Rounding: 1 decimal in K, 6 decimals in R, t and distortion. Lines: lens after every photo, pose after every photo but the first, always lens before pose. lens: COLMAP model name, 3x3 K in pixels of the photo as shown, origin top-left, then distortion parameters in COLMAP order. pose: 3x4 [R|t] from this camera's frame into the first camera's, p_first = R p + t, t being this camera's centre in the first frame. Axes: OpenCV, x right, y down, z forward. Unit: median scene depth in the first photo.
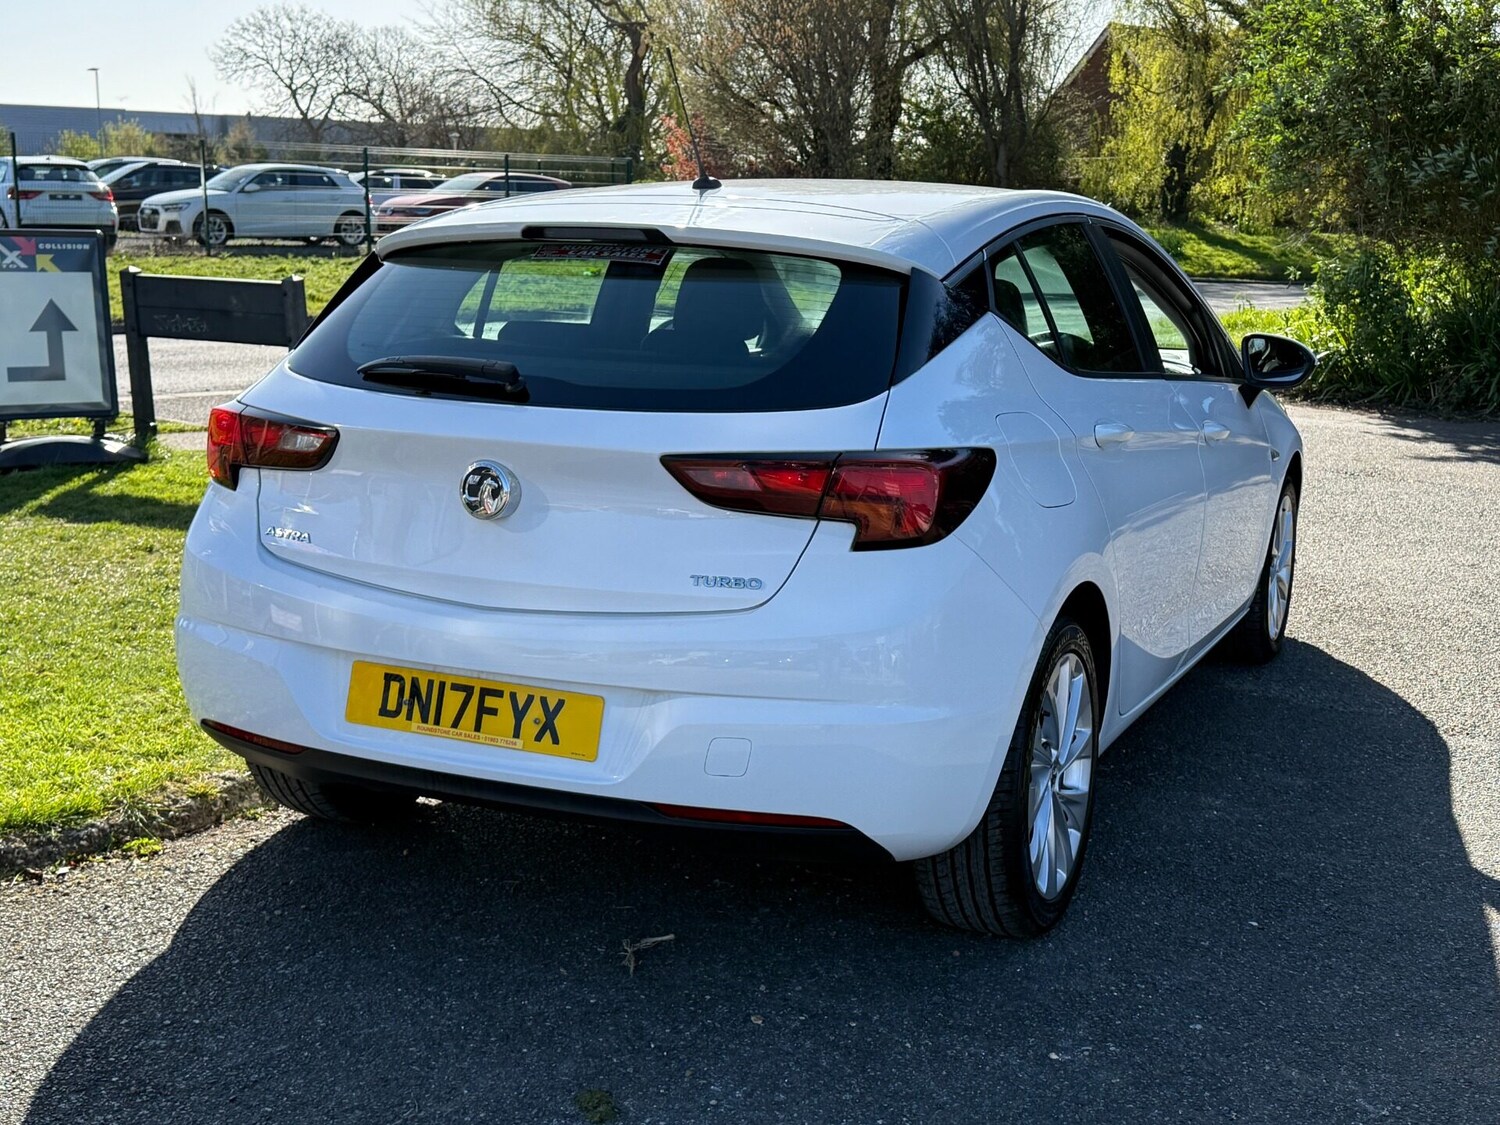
lens RADIAL K [[1805.0, 0, 751.9], [0, 1805.0, 568.0], [0, 0, 1]] dist [0.177515, -0.373439]
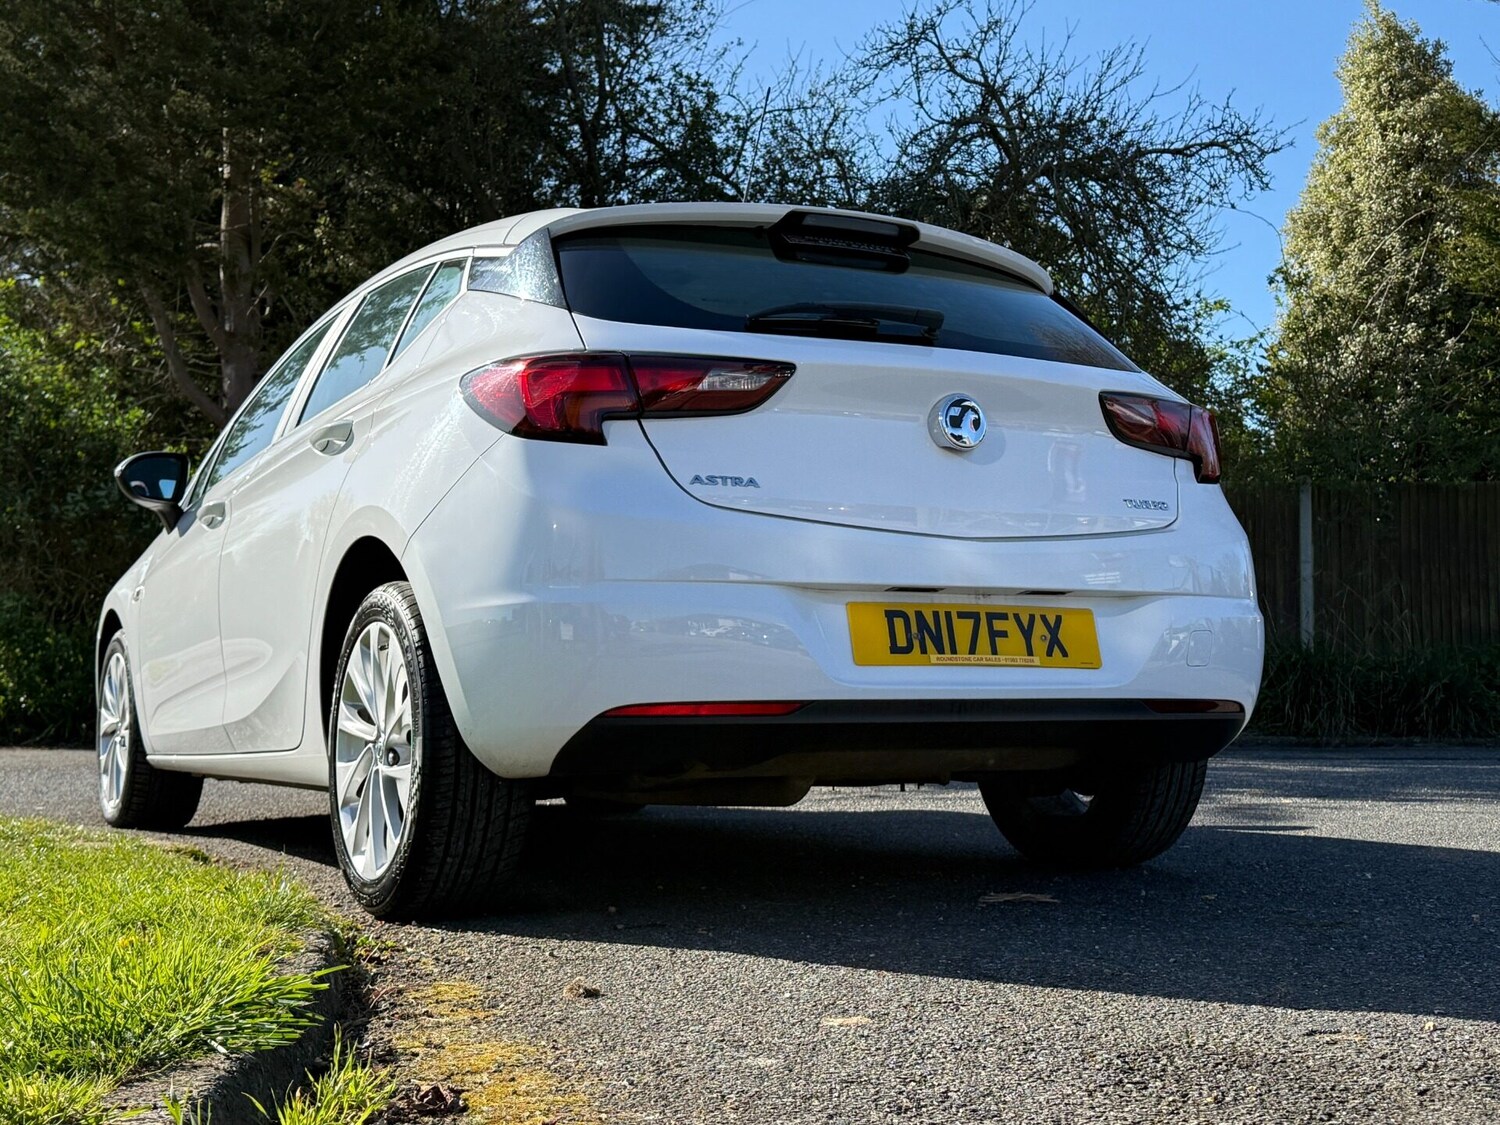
lens RADIAL K [[1871.5, 0, 760.4], [0, 1871.5, 571.0], [0, 0, 1]] dist [0.207271, -0.490369]
pose [[0.599596, 0.028330, 0.799801, -0.969799], [0.164023, 0.973809, -0.157459, 0.171206], [-0.783314, 0.225598, 0.579245, 0.447267]]
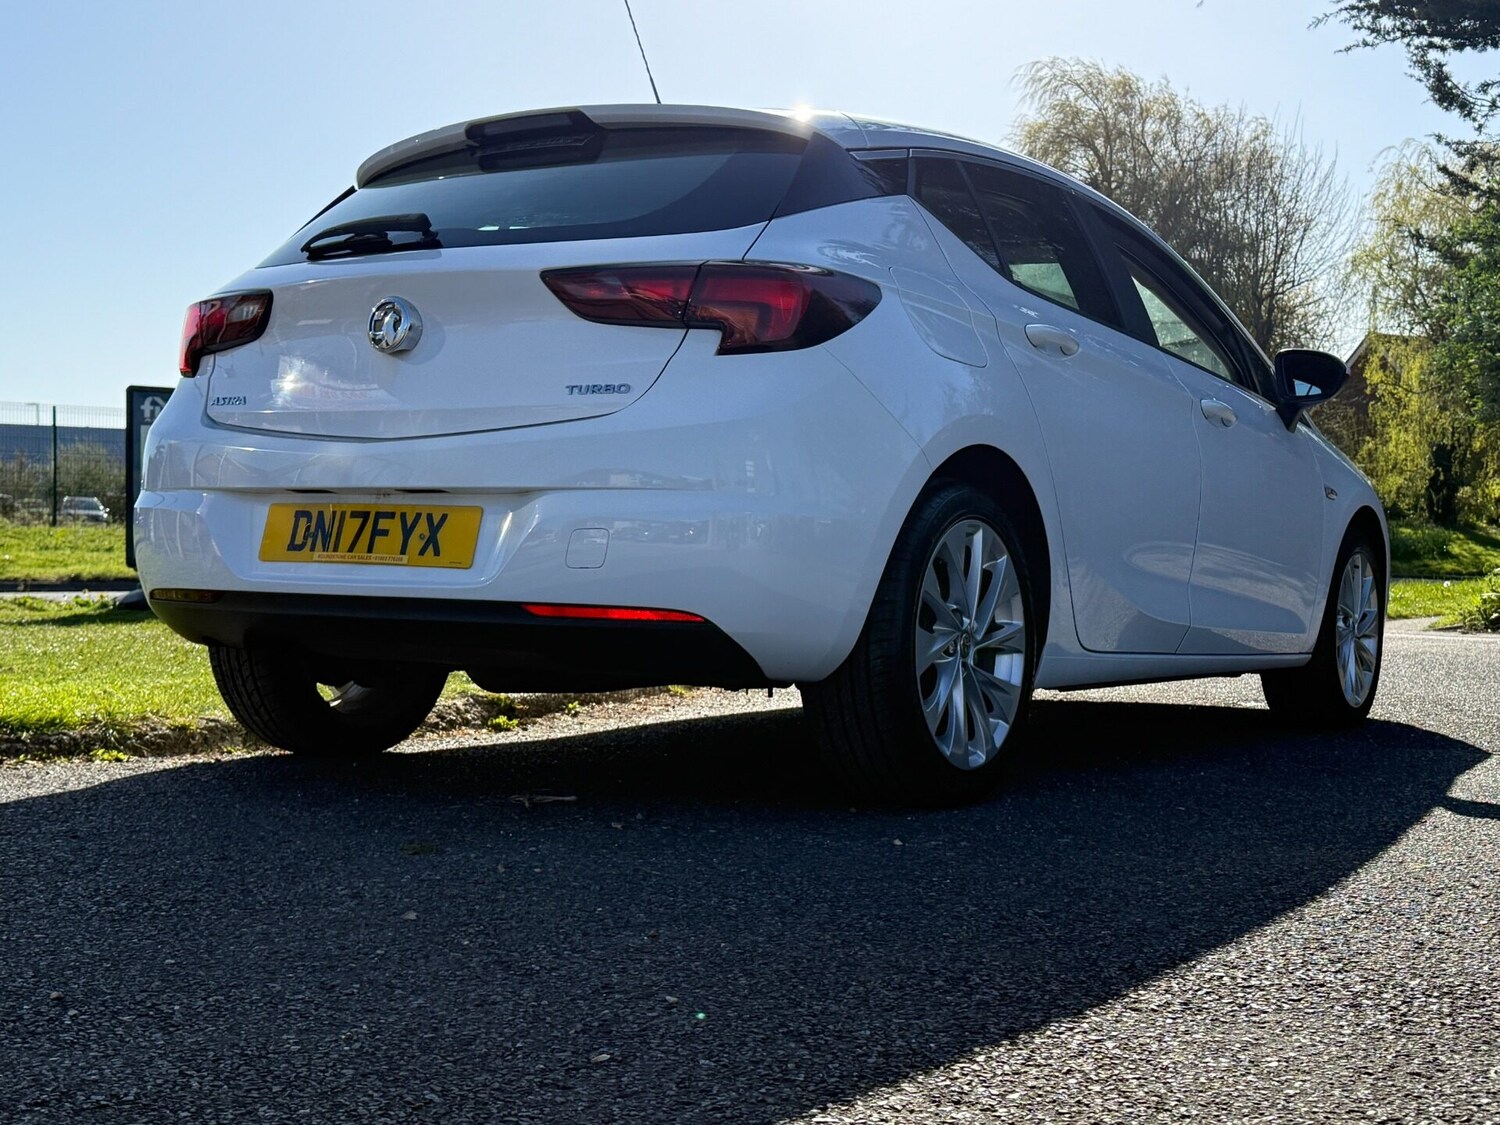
lens RADIAL K [[1871.5, 0, 760.4], [0, 1871.5, 571.0], [0, 0, 1]] dist [0.207271, -0.490369]
pose [[0.991090, 0.001535, -0.133182, 0.192542], [-0.025364, 0.983810, -0.177410, 0.259781], [0.130754, 0.179208, 0.975084, -0.010808]]
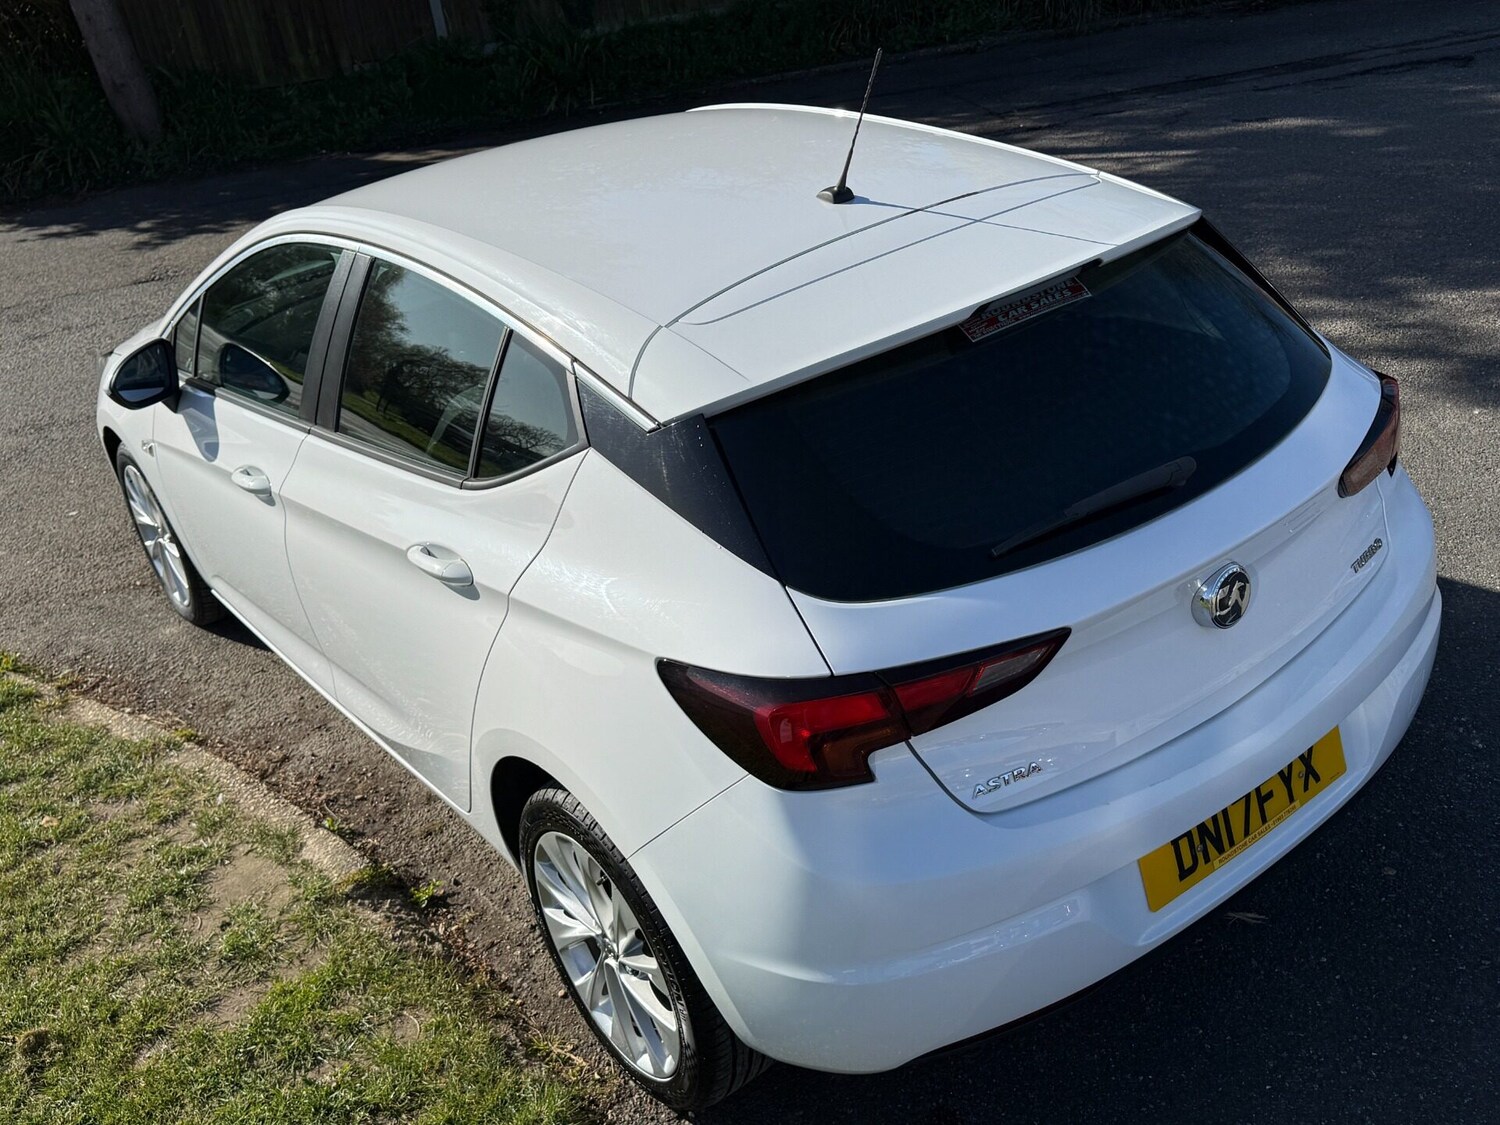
lens RADIAL K [[1427.8, 0, 753.6], [0, 1427.8, 558.1], [0, 0, 1]] dist [0.103550, -0.193863]
pose [[0.457610, -0.469694, 0.754970, -0.712995], [0.295912, 0.881138, 0.368826, -0.357187], [-0.838468, 0.054626, 0.542206, 0.737099]]
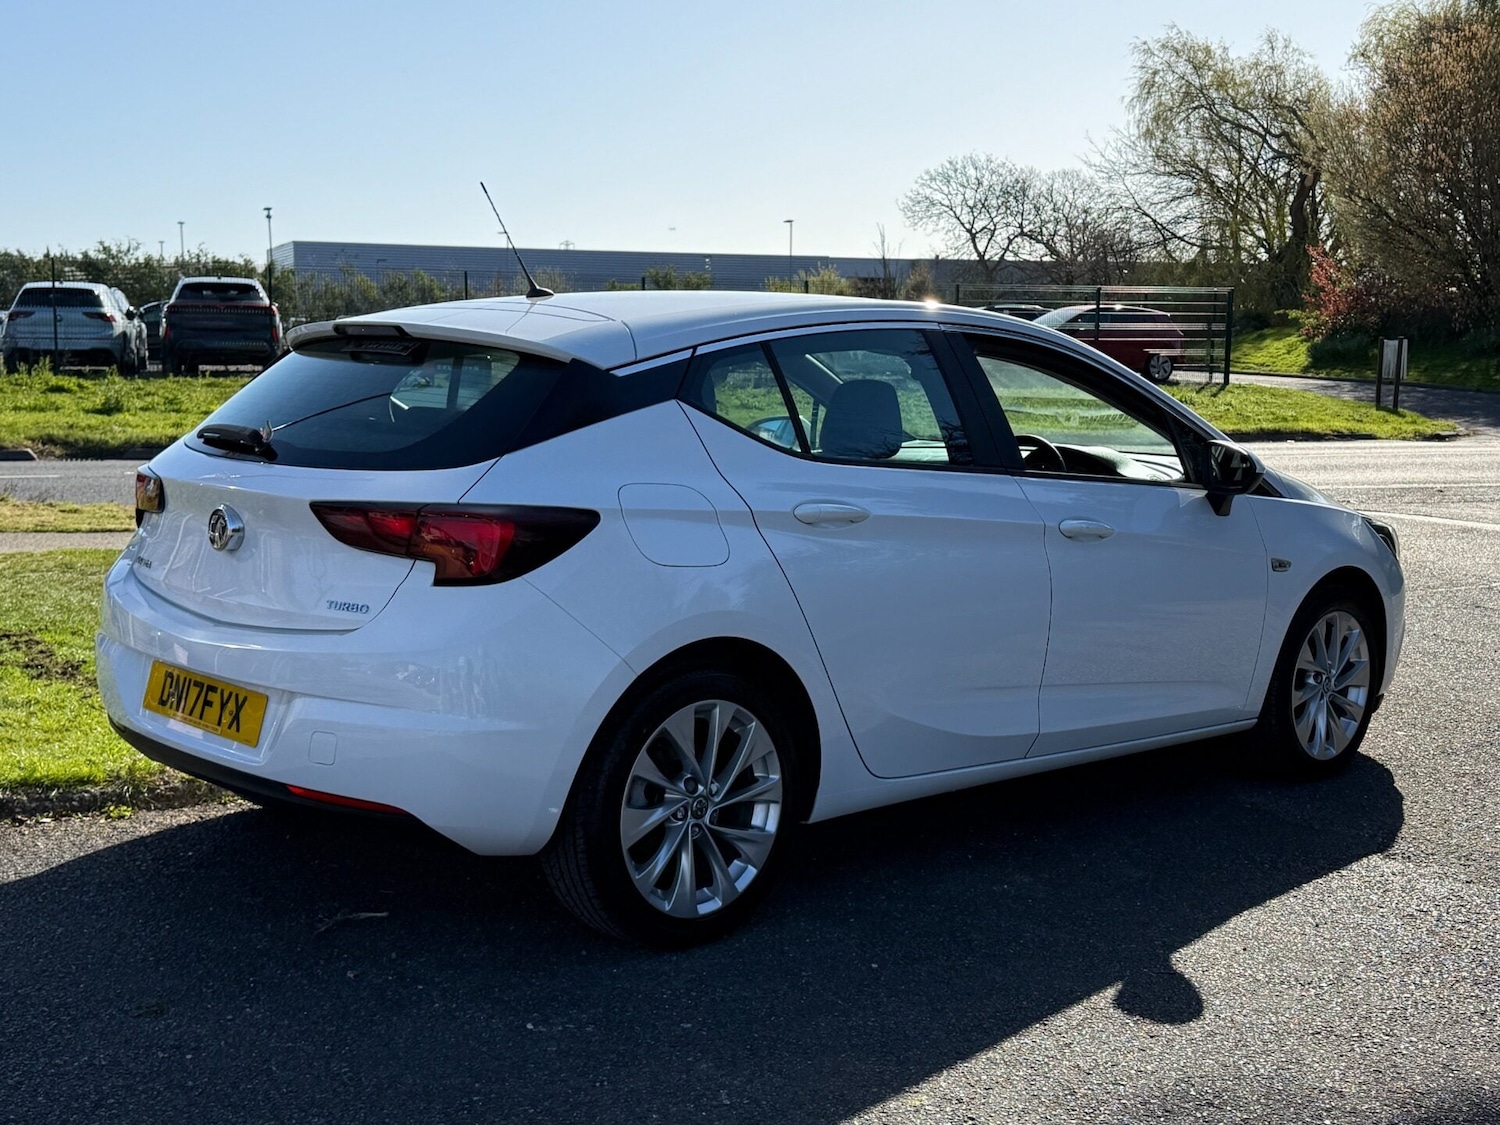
lens RADIAL K [[1805.0, 0, 751.9], [0, 1805.0, 568.0], [0, 0, 1]] dist [0.177515, -0.373439]
pose [[0.929719, 0.045513, -0.365447, 0.603003], [-0.071763, 0.995701, -0.058564, 0.029972], [0.361211, 0.080674, 0.928988, -0.041413]]
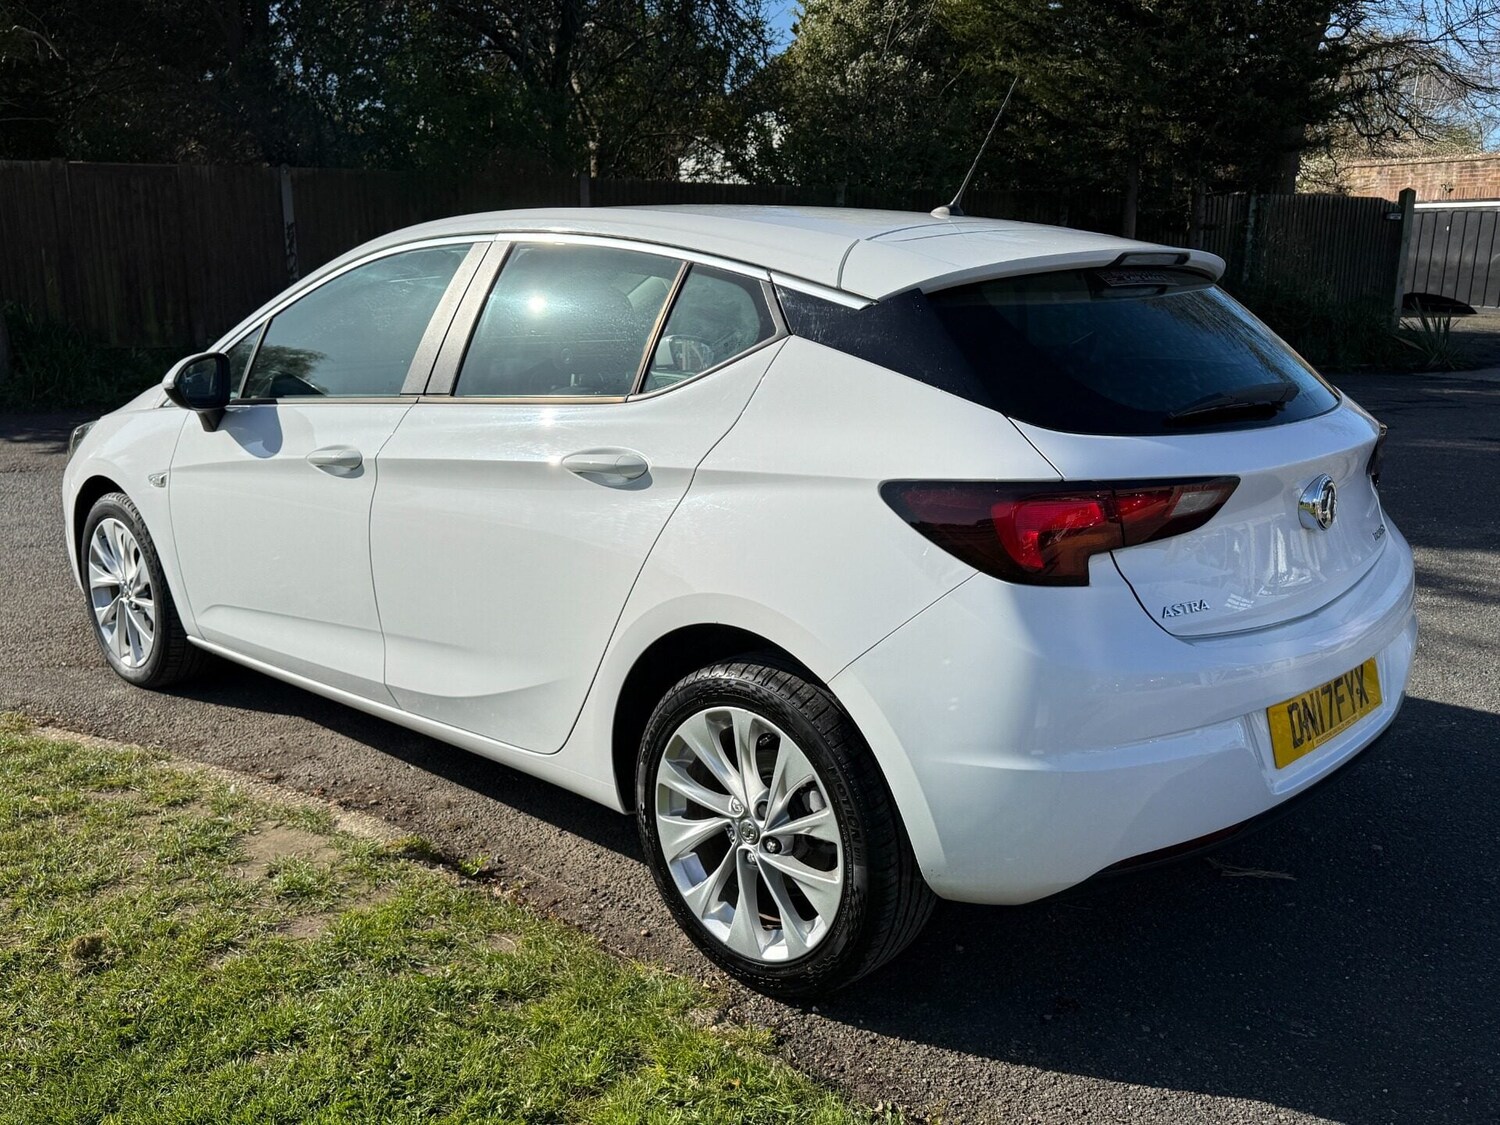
lens RADIAL K [[1330.1, 0, 754.7], [0, 1330.1, 569.6], [0, 0, 1]] dist [0.106811, -0.172516]
pose [[0.308813, -0.230290, 0.922823, -0.901951], [0.178813, 0.967002, 0.181477, -0.190088], [-0.934163, 0.108971, 0.339801, 0.953624]]
